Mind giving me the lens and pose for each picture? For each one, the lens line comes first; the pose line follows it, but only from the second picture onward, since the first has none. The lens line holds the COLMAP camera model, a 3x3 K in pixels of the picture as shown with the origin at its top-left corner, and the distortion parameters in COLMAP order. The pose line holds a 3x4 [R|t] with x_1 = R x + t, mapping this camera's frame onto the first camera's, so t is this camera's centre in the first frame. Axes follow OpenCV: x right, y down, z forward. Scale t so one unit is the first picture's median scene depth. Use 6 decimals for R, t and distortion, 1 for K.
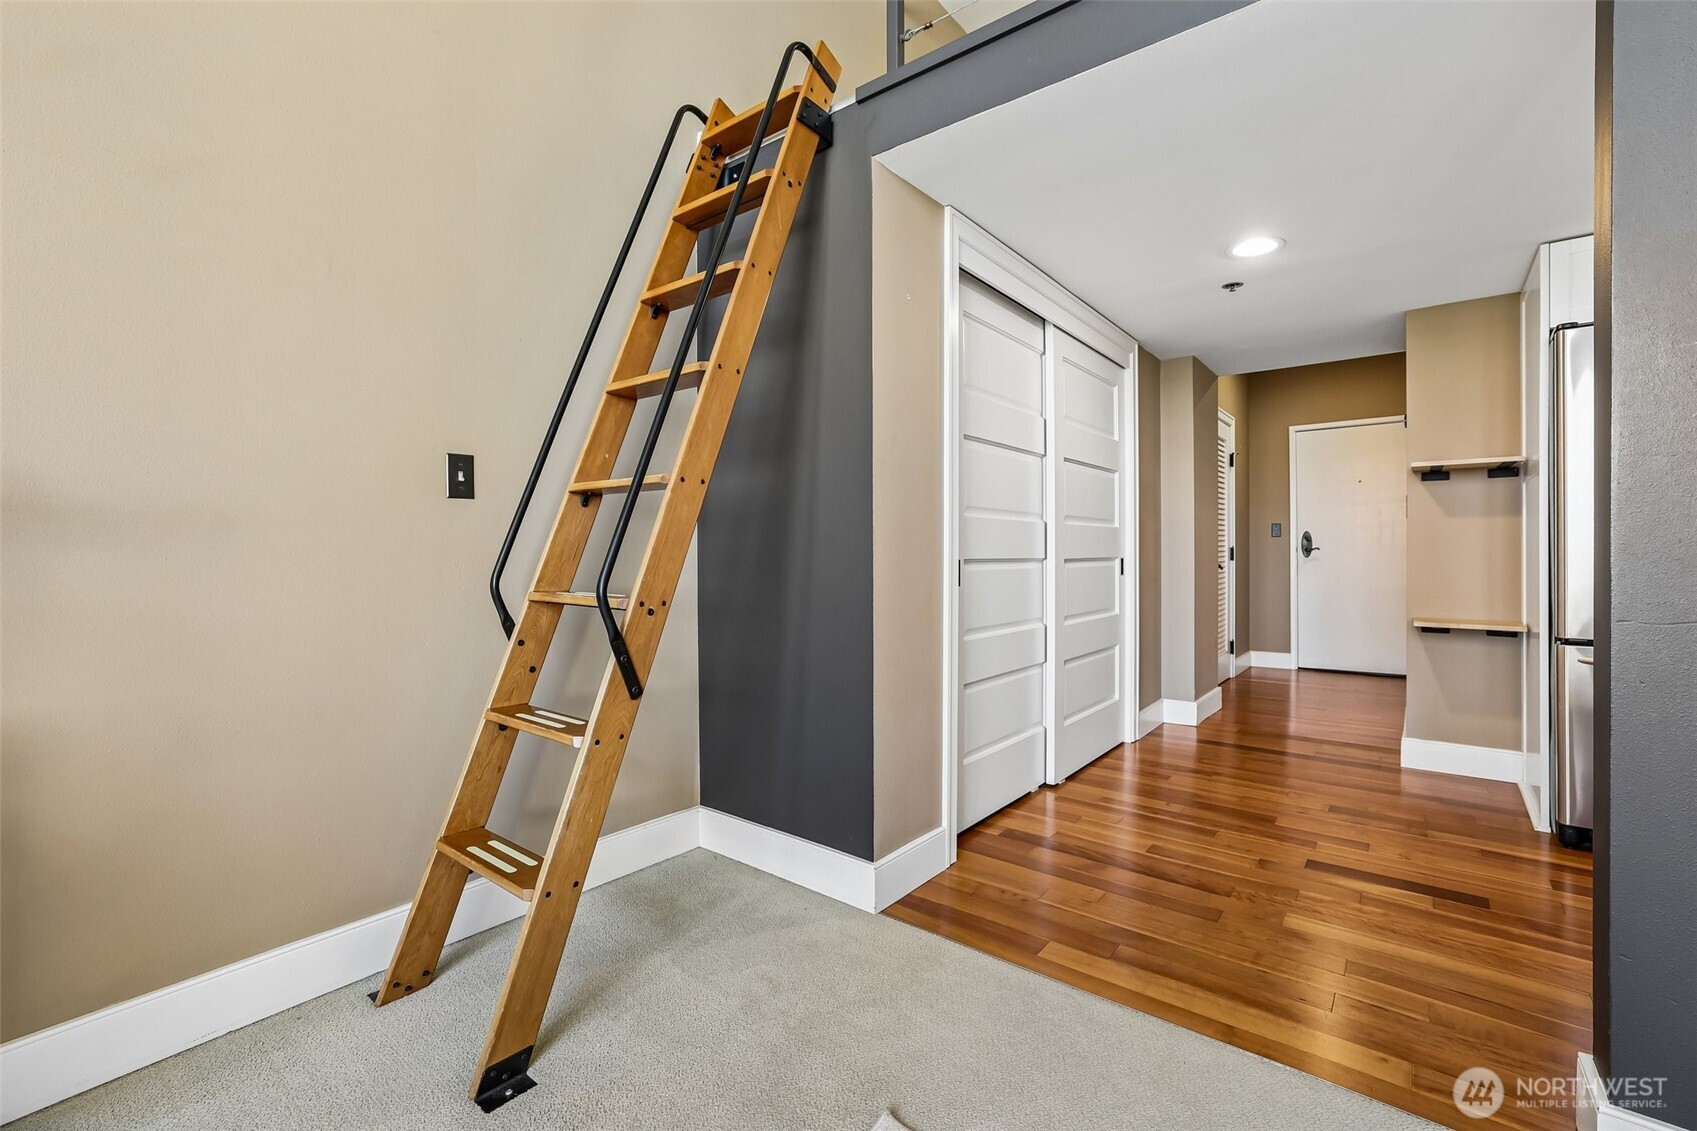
lens RADIAL K [[729.9, 0, 844.7], [0, 729.9, 560.0], [0, 0, 1]] dist [-0.041274, 0.021374]
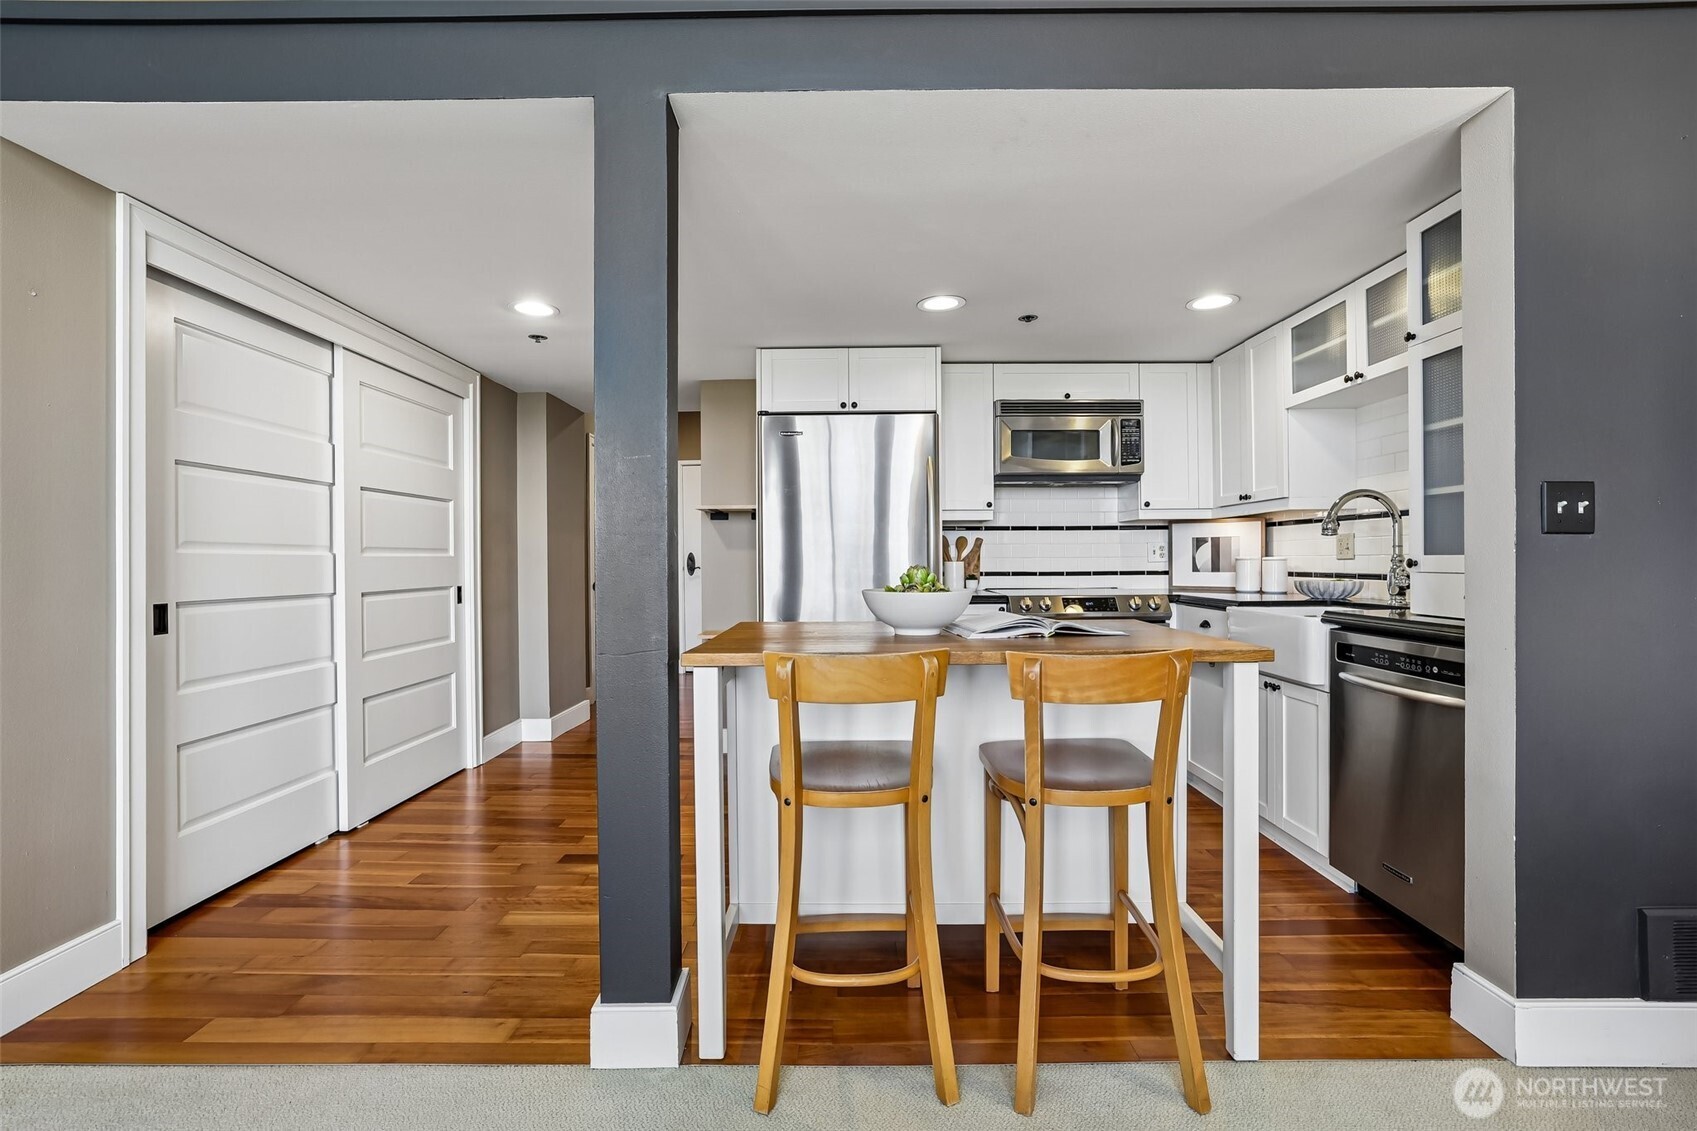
lens RADIAL K [[736.7, 0, 847.2], [0, 736.7, 562.6], [0, 0, 1]] dist [-0.040854, 0.022301]
pose [[0.788735, -0.006778, 0.614696, 0.221035], [0.012883, 0.999902, -0.005505, -0.027745], [-0.614598, 0.012261, 0.788745, -0.152775]]
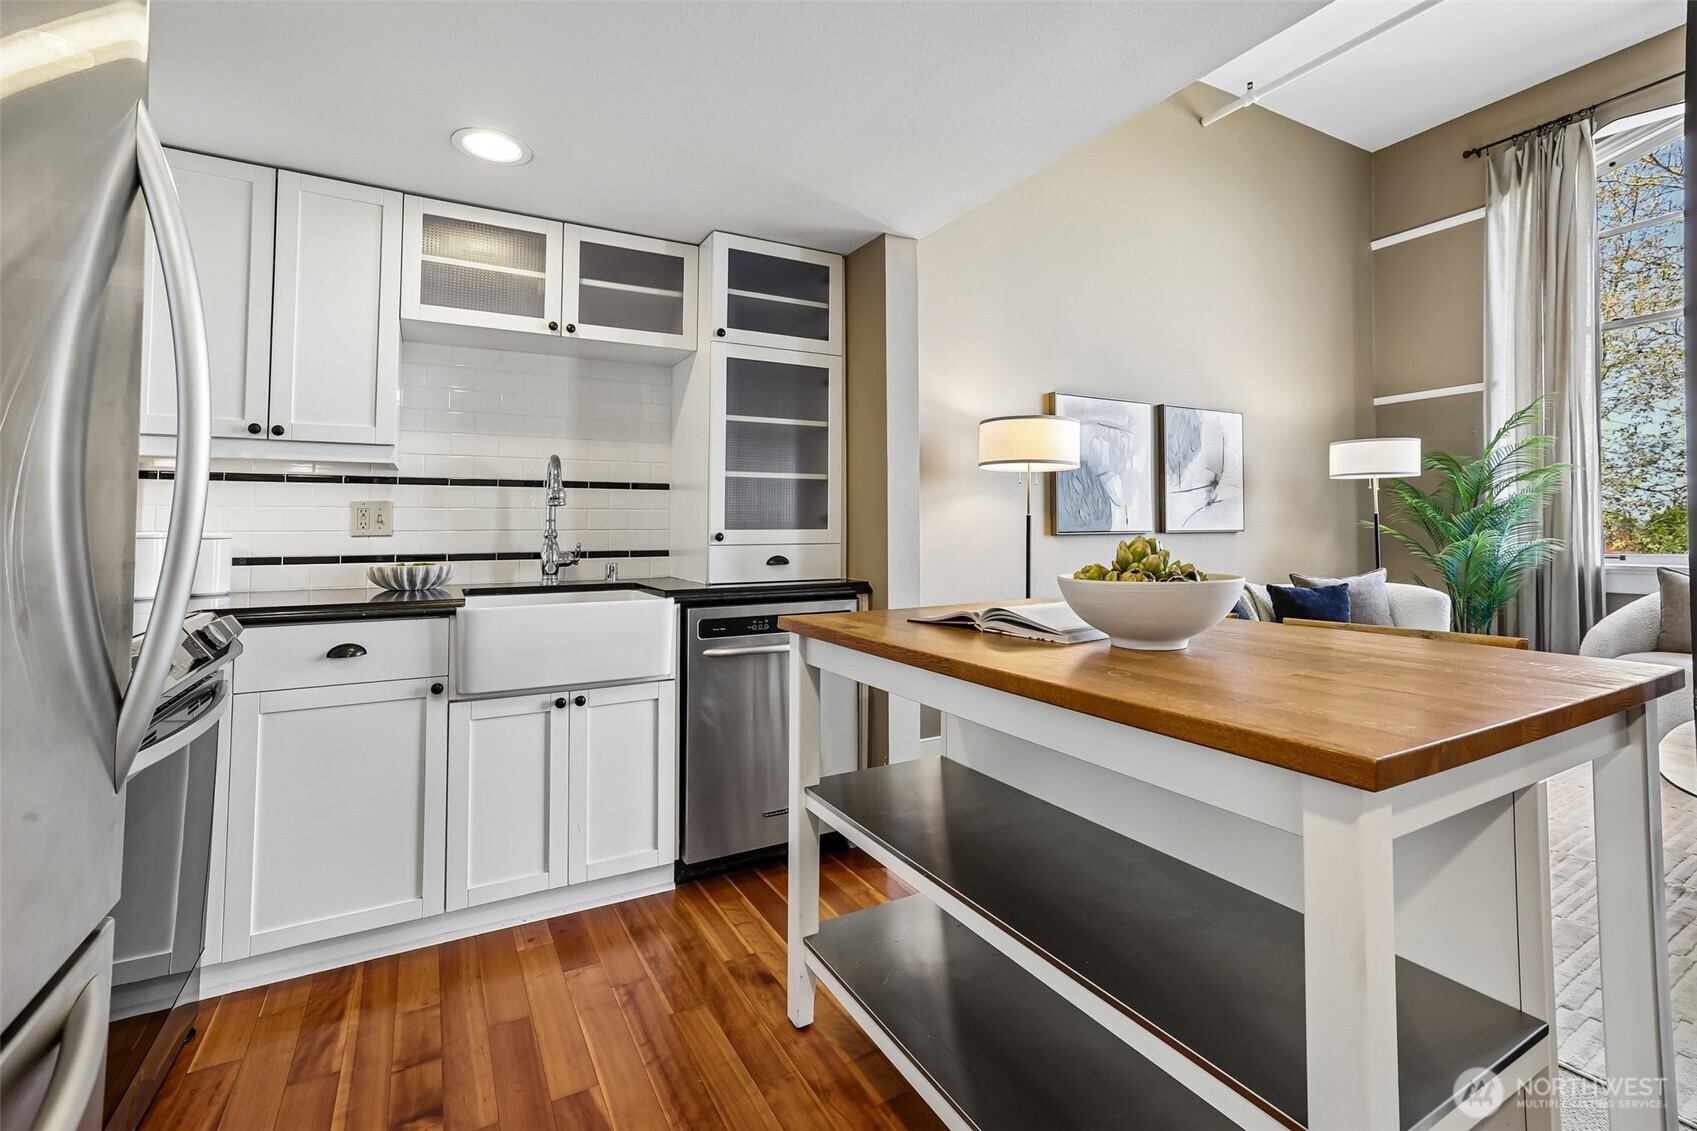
lens RADIAL K [[750.3, 0, 849.9], [0, 750.3, 543.3], [0, 0, 1]] dist [-0.024789, 0.000189]
pose [[-0.922551, 0.004440, 0.385850, 0.644320], [0.015990, 0.999515, 0.026732, -0.032914], [-0.385544, 0.030831, -0.922174, 0.776101]]
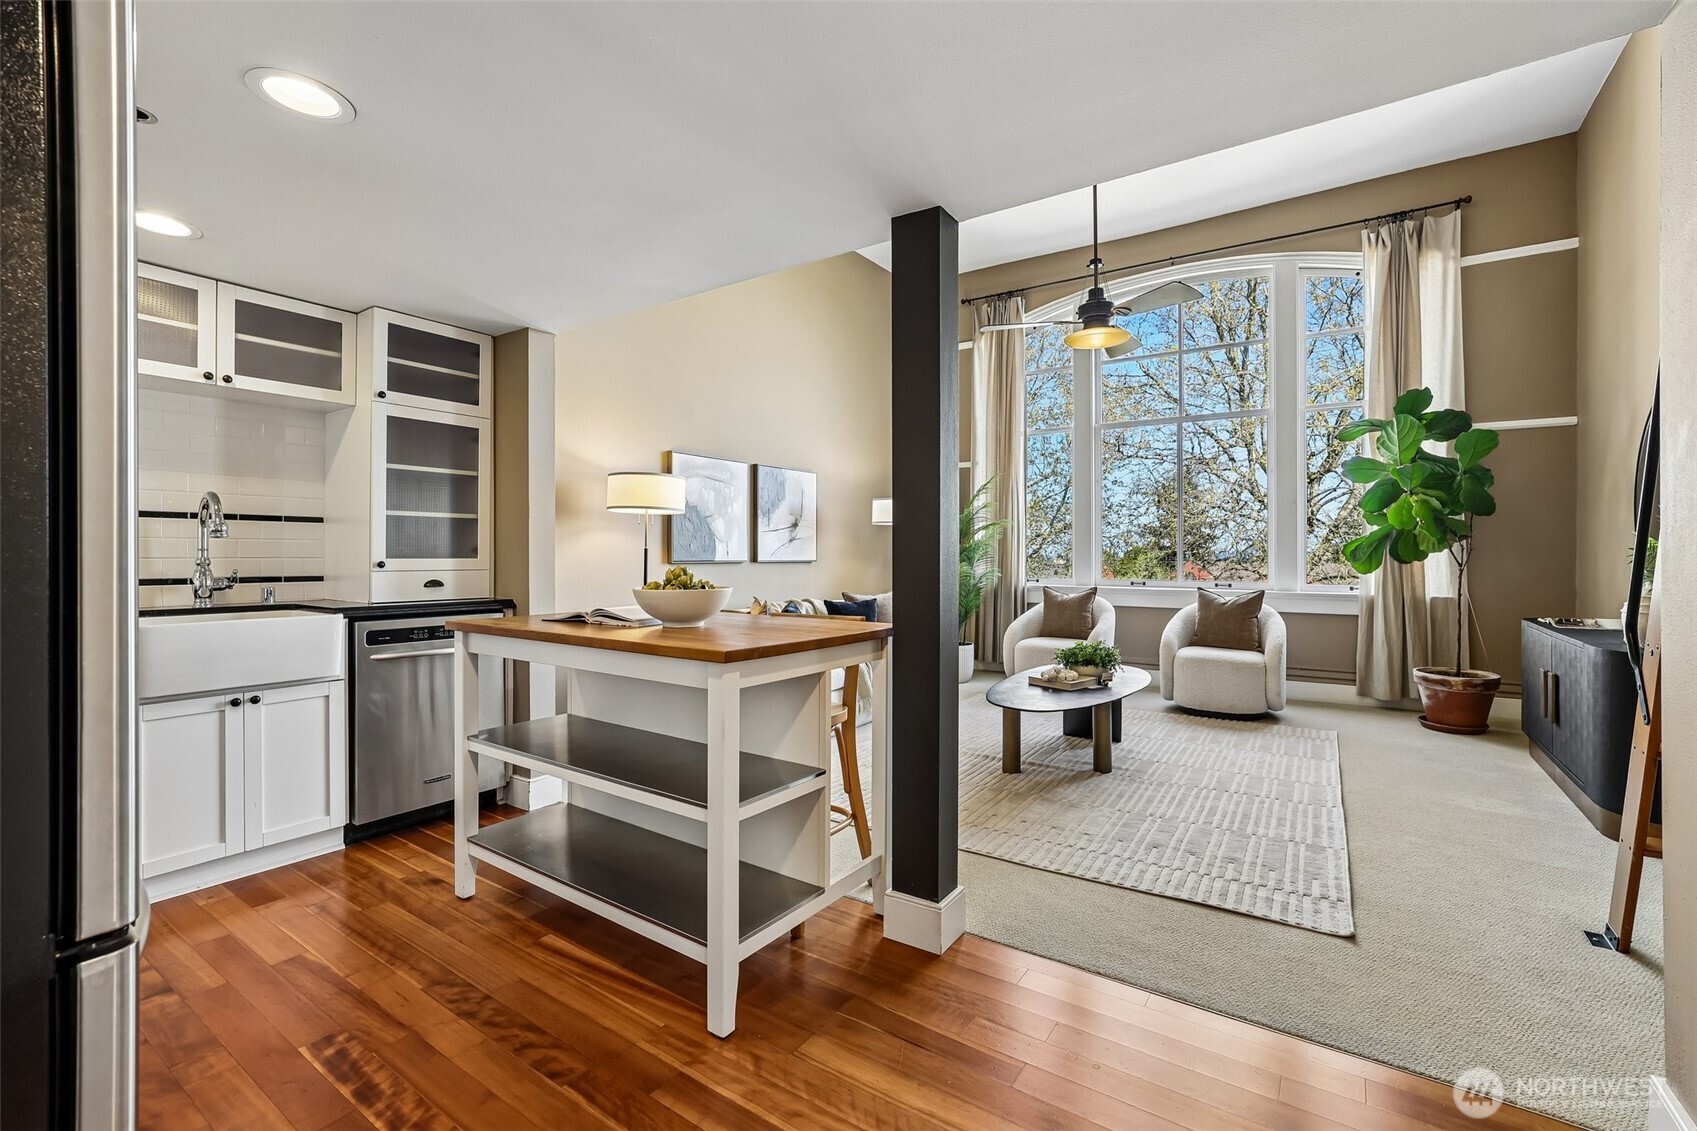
lens RADIAL K [[729.9, 0, 844.7], [0, 729.9, 560.0], [0, 0, 1]] dist [-0.041274, 0.021374]
pose [[-0.997939, 0.004313, -0.064024, 0.541420], [0.003255, 0.999857, 0.016623, -0.040005], [0.064087, 0.016380, -0.997810, 1.058432]]
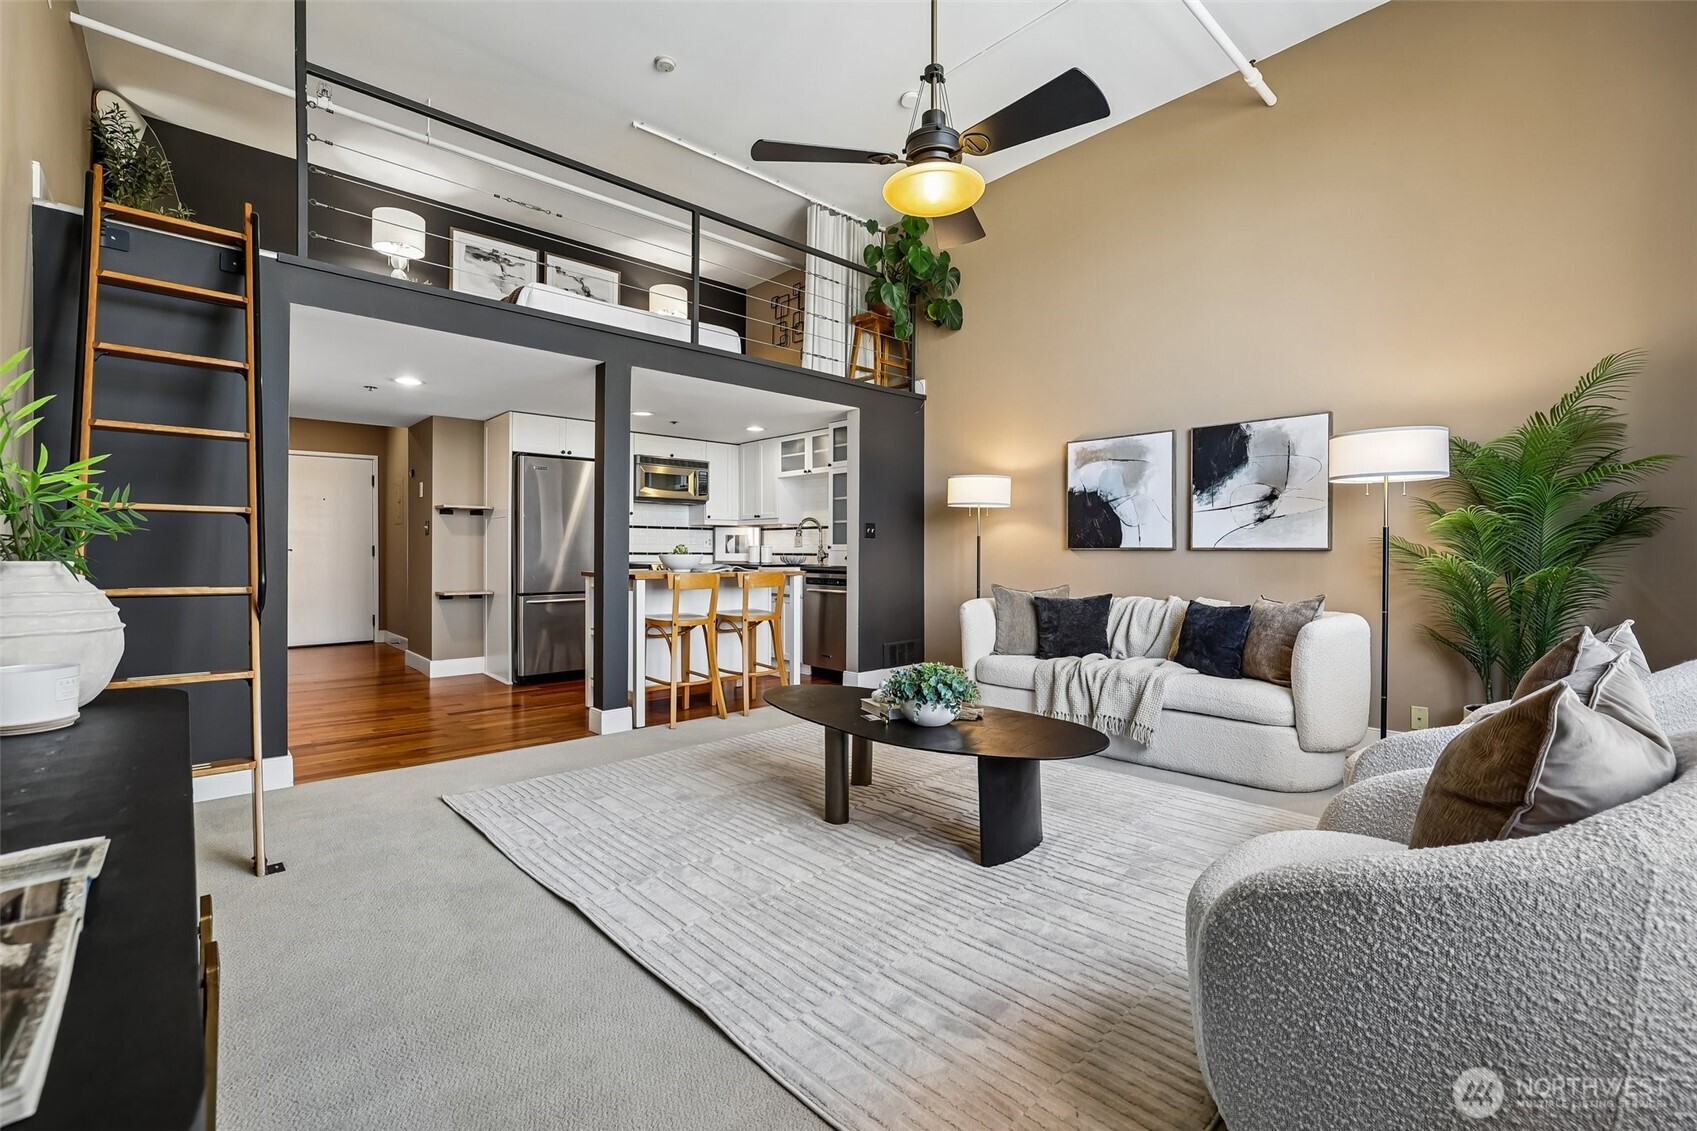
lens RADIAL K [[750.3, 0, 849.9], [0, 750.3, 543.3], [0, 0, 1]] dist [-0.024789, 0.000189]
pose [[0.151456, 0.014673, 0.988355, -0.903276], [0.007688, 0.999842, -0.016021, -0.000830], [-0.988434, 0.010025, 0.151320, -0.293794]]
